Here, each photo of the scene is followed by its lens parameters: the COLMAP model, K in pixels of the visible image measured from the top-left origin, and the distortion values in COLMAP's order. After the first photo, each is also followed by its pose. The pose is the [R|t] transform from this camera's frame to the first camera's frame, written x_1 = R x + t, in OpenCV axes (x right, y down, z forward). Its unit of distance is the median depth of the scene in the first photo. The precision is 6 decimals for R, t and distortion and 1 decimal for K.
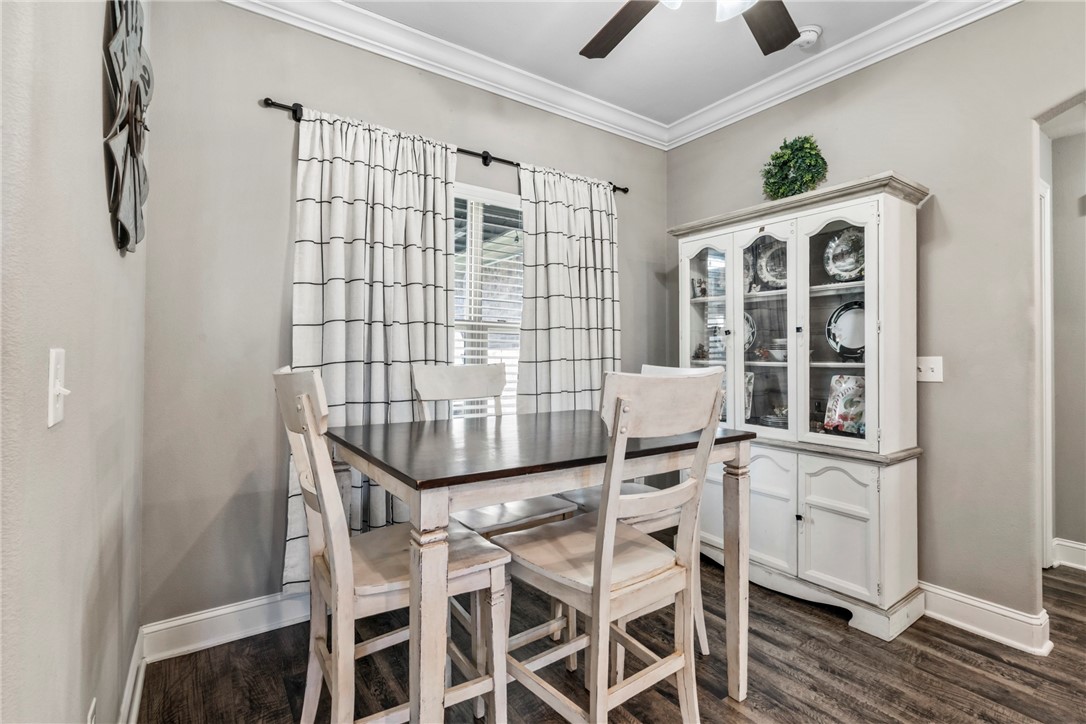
lens RADIAL K [[498.4, 0, 541.5], [0, 498.4, 345.4], [0, 0, 1]] dist [-0.007736, 0.003771]
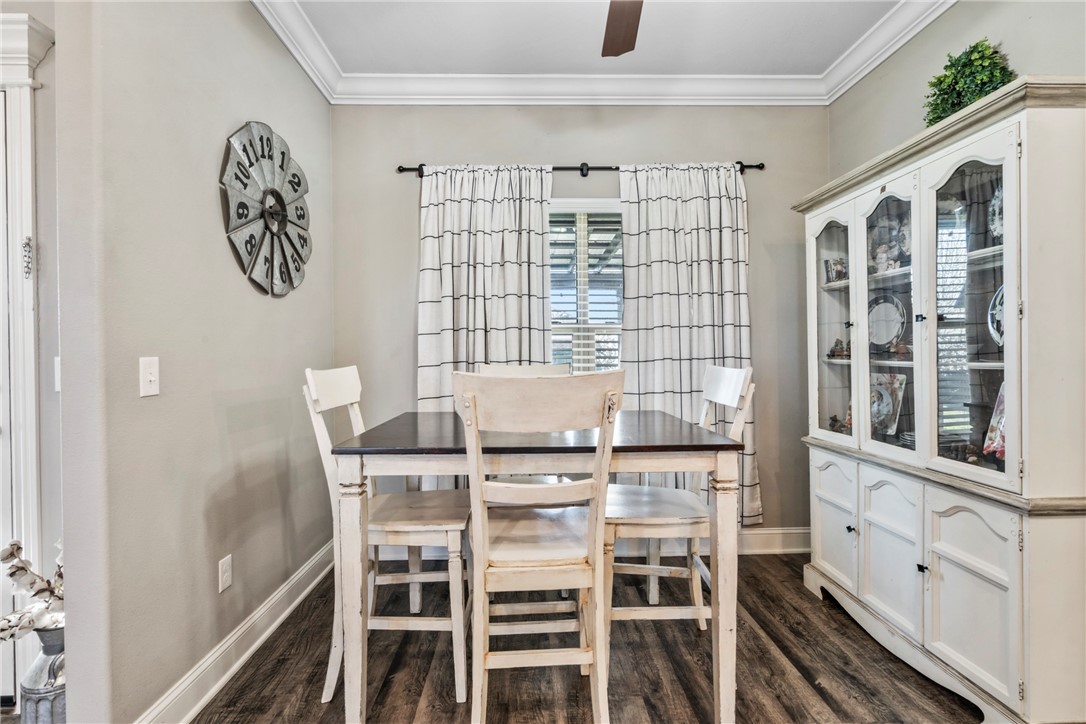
lens RADIAL K [[498.4, 0, 538.7], [0, 498.4, 354.6], [0, 0, 1]] dist [-0.007736, 0.003771]
pose [[0.836907, -0.010639, -0.547242, 0.430780], [0.021476, 0.999679, 0.013407, 0.000676], [0.546924, -0.022973, 0.836867, 0.060850]]
